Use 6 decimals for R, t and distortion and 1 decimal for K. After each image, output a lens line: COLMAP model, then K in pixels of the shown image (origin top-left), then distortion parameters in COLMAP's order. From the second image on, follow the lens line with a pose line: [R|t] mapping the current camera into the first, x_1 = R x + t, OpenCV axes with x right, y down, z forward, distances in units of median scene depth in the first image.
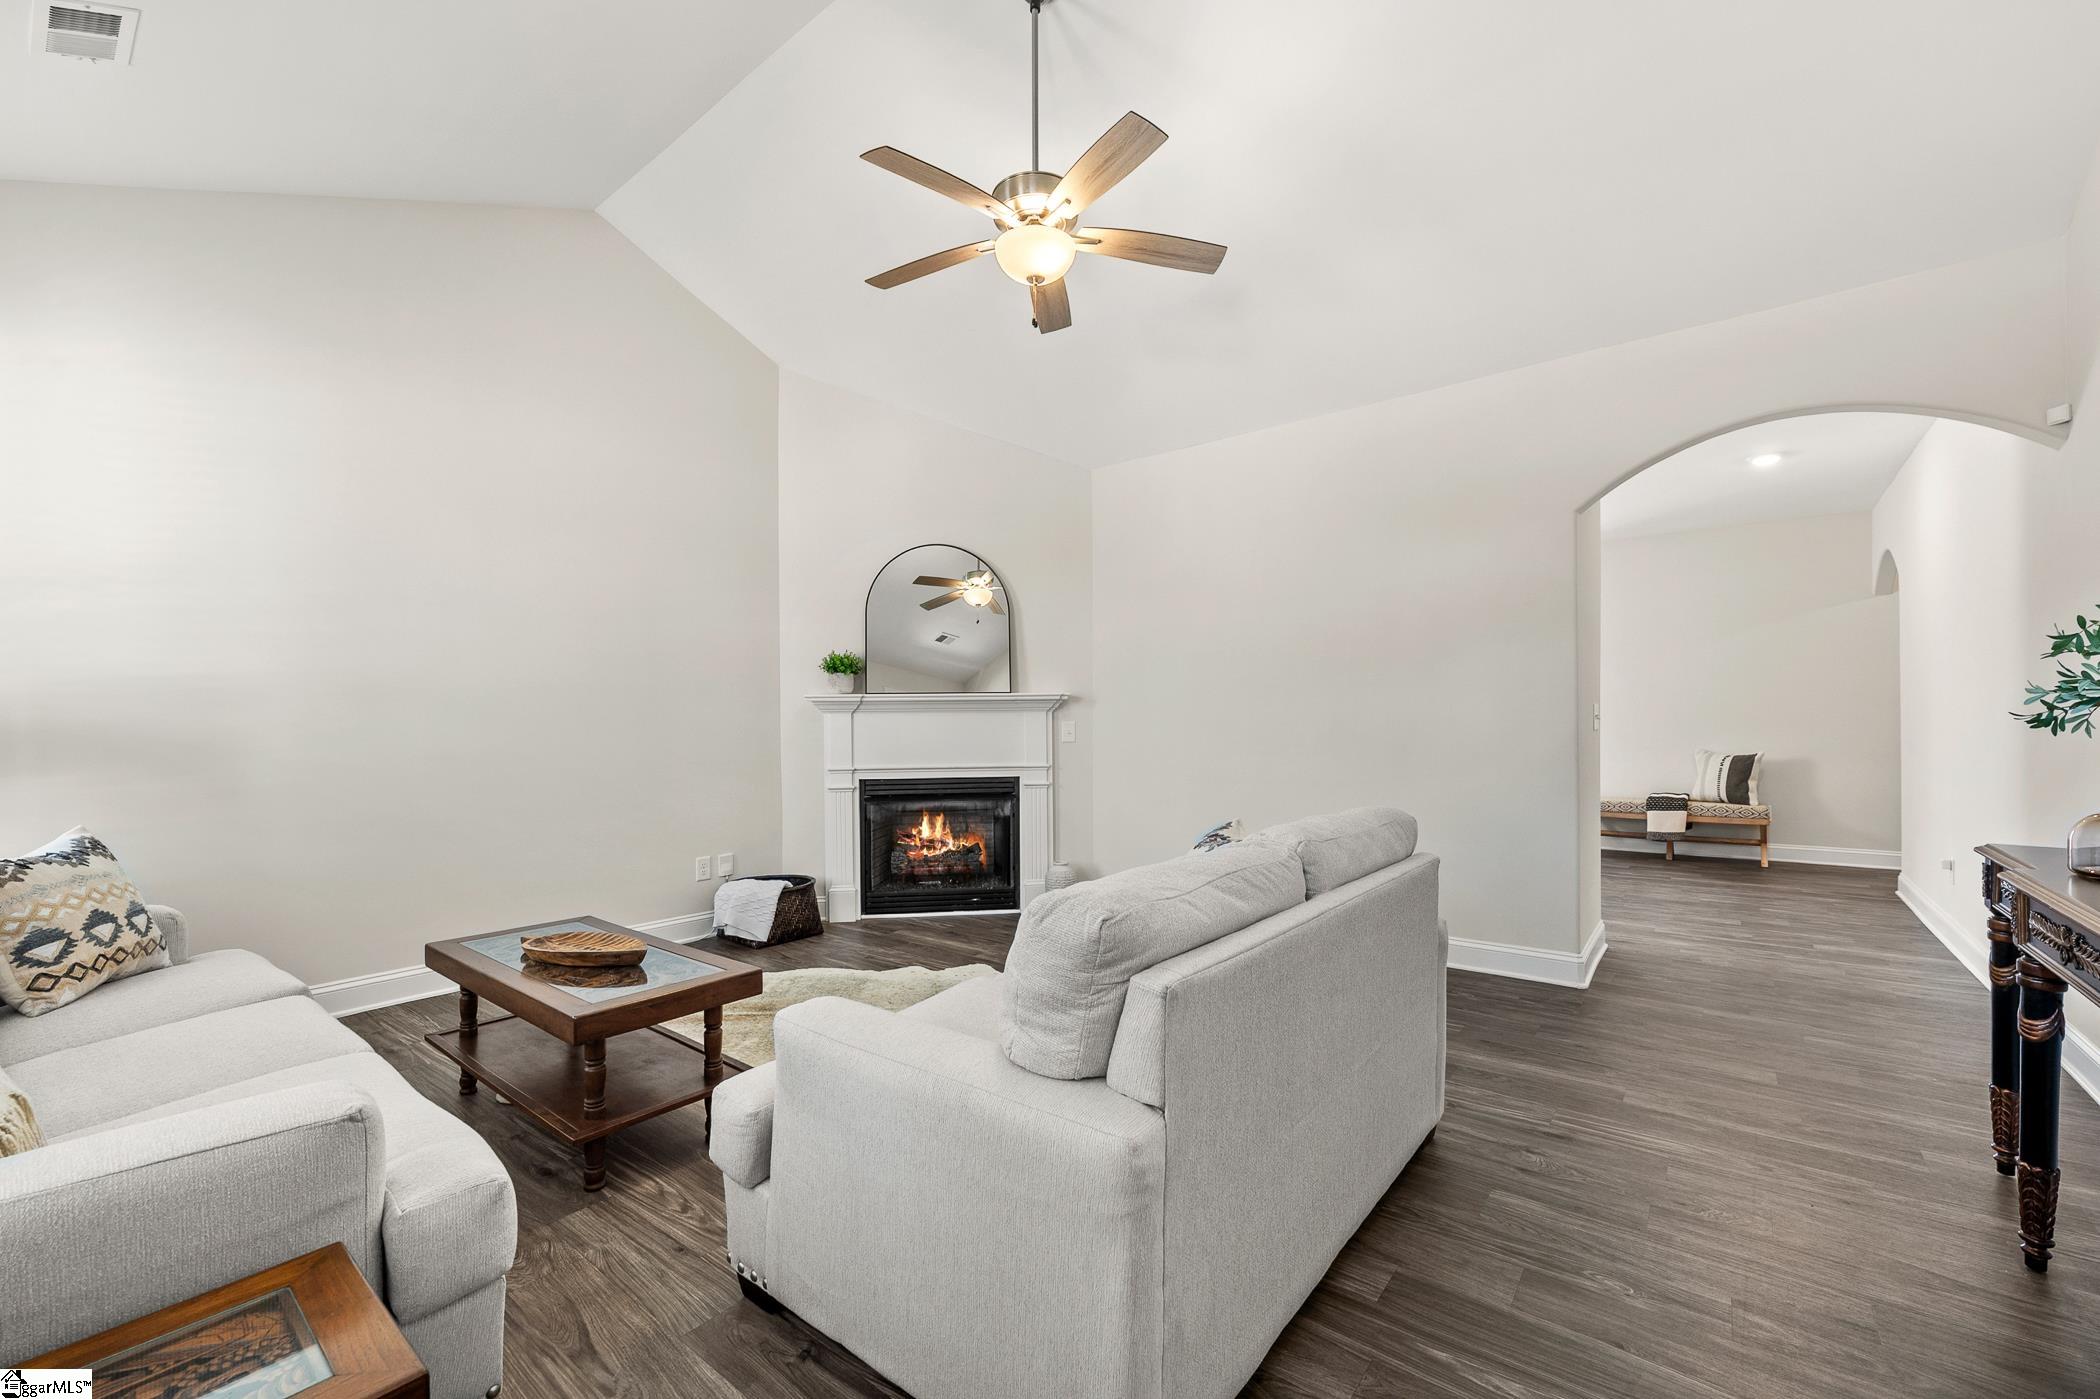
lens RADIAL K [[849.1, 0, 1050.5], [0, 849.1, 720.7], [0, 0, 1]] dist [0.001144, 0.000140]
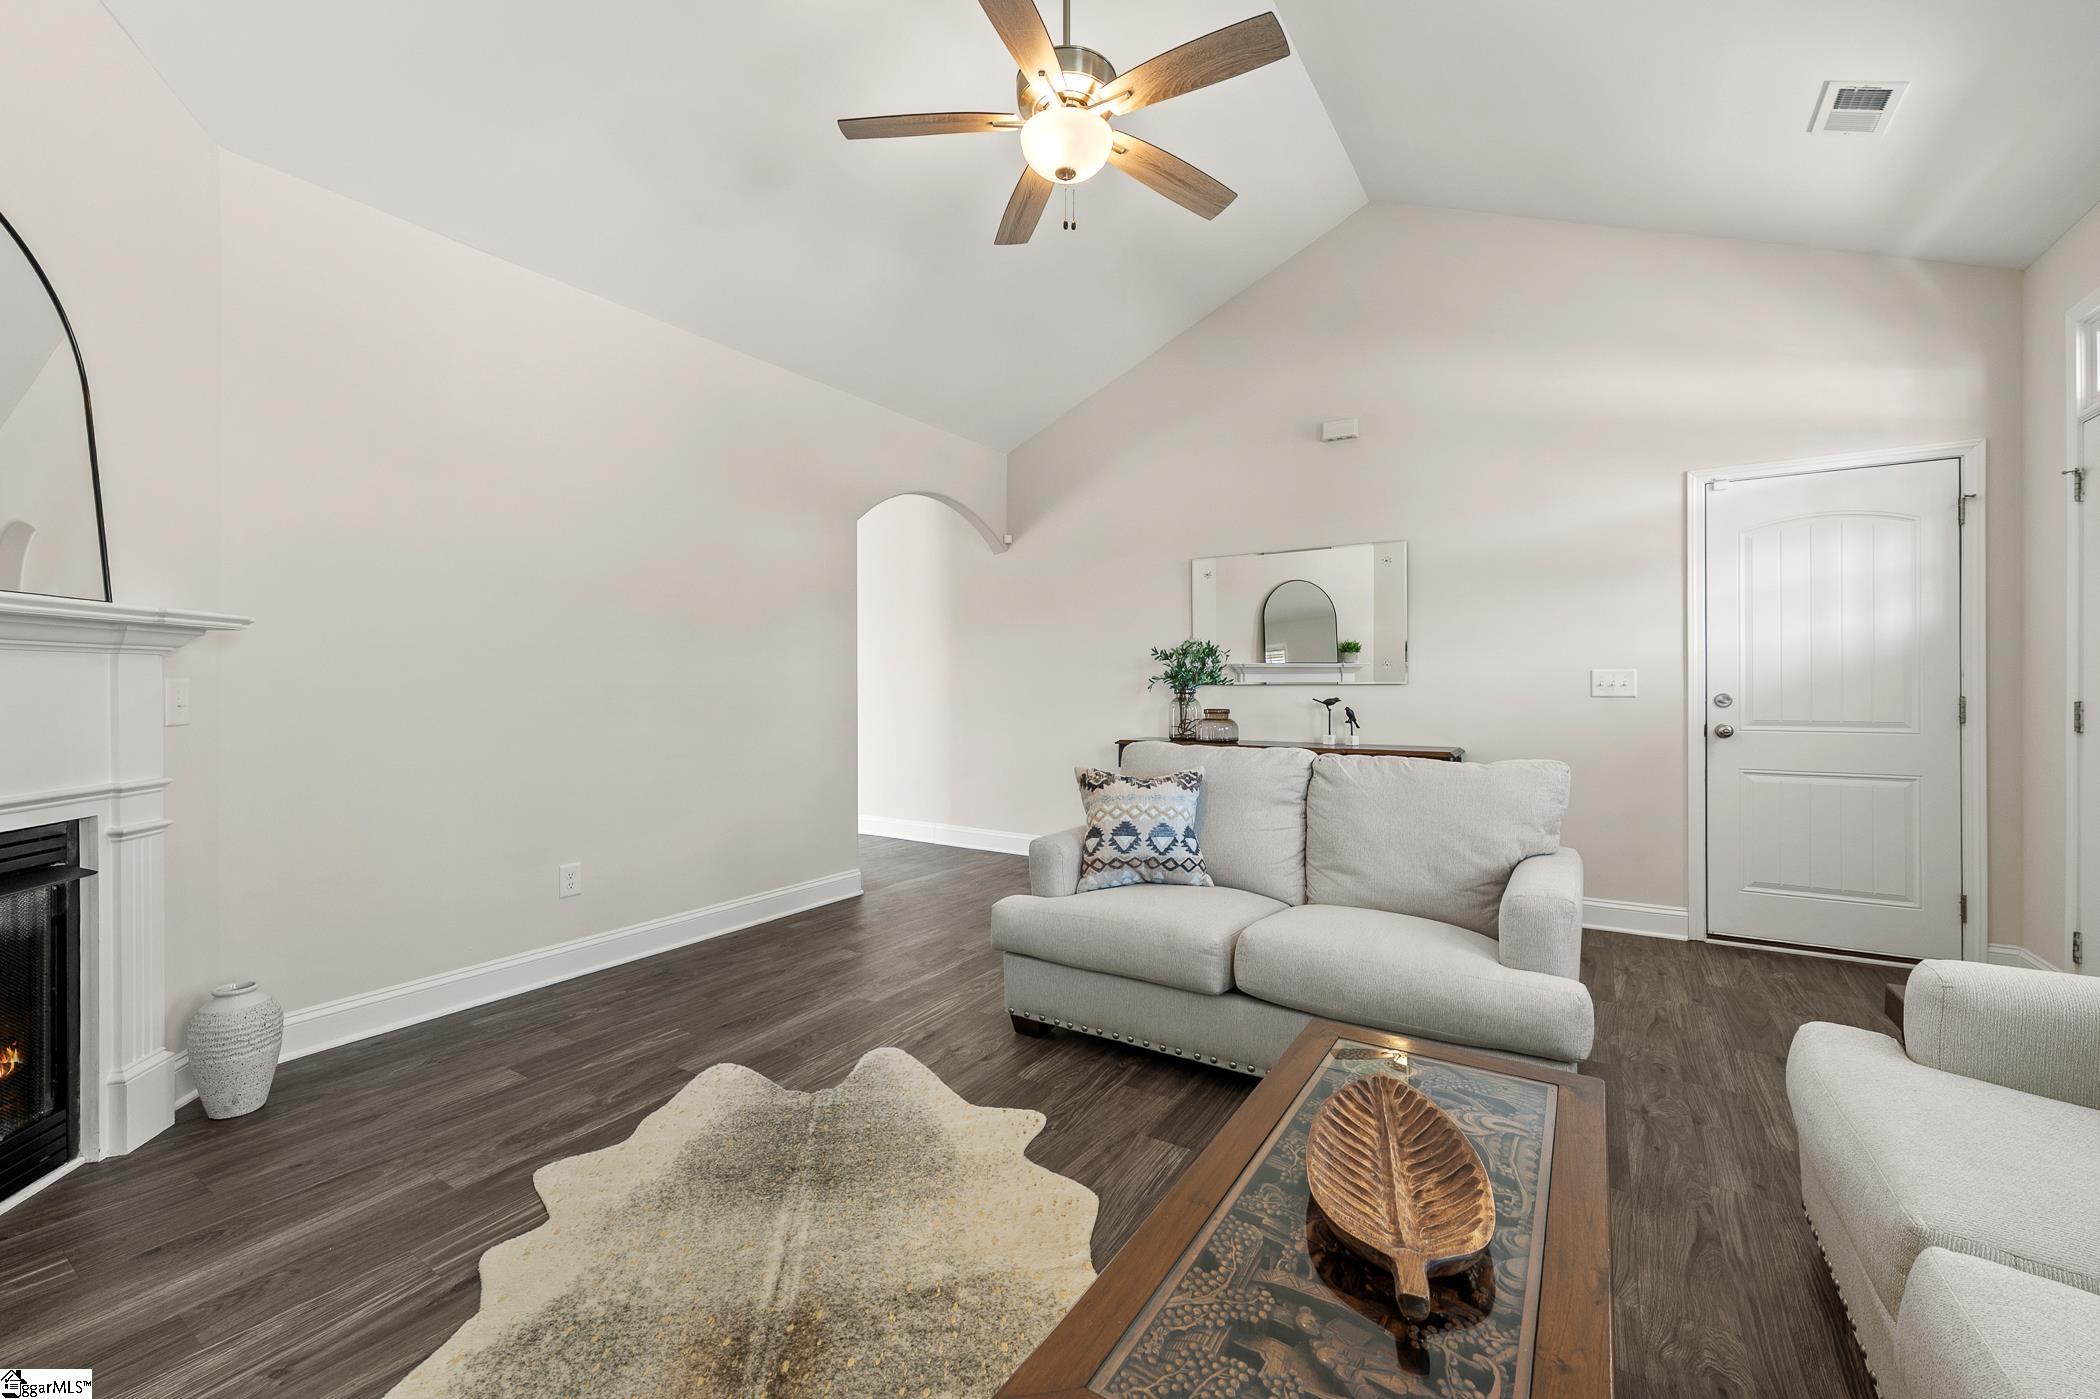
lens RADIAL K [[849.1, 0, 1049.4], [0, 849.1, 688.0], [0, 0, 1]] dist [0.001144, 0.000140]
pose [[-0.104579, 0.006328, 0.994496, -0.618129], [-0.003587, 0.999971, -0.006740, 0.009548], [-0.994510, -0.004272, -0.104553, 0.775920]]
